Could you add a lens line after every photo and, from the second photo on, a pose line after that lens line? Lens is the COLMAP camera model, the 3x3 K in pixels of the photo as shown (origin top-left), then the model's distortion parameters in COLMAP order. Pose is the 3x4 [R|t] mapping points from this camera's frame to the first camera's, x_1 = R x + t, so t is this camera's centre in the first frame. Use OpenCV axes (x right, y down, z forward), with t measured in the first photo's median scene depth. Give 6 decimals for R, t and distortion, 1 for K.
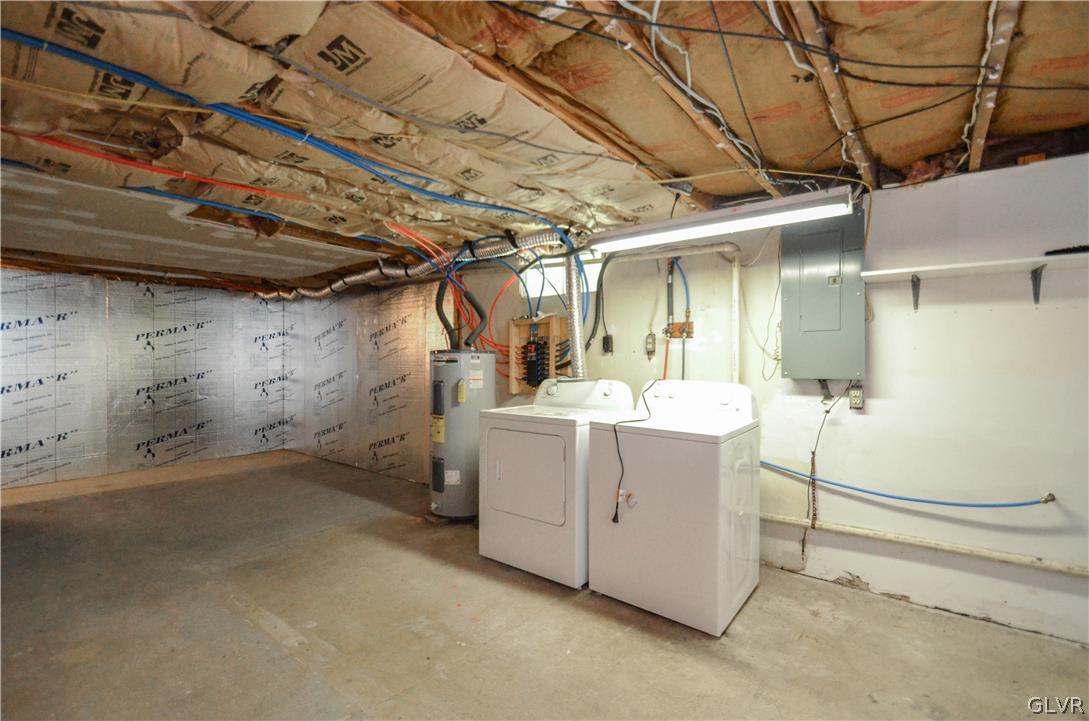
lens RADIAL K [[482.3, 0, 548.2], [0, 482.3, 361.7], [0, 0, 1]] dist [0.014375, -0.010720]
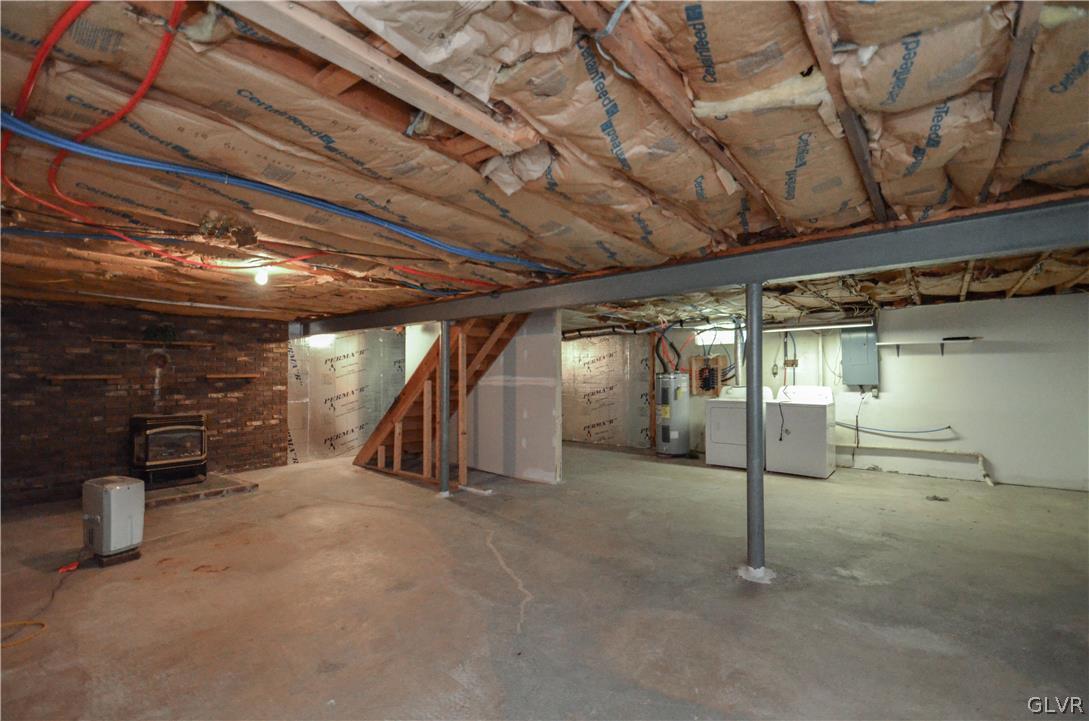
lens RADIAL K [[482.3, 0, 544.9], [0, 482.3, 365.6], [0, 0, 1]] dist [0.014375, -0.010720]
pose [[0.999640, -0.005642, -0.026224, -0.881196], [0.005024, 0.999710, -0.023553, -0.010886], [0.026350, 0.023413, 0.999379, -1.361456]]
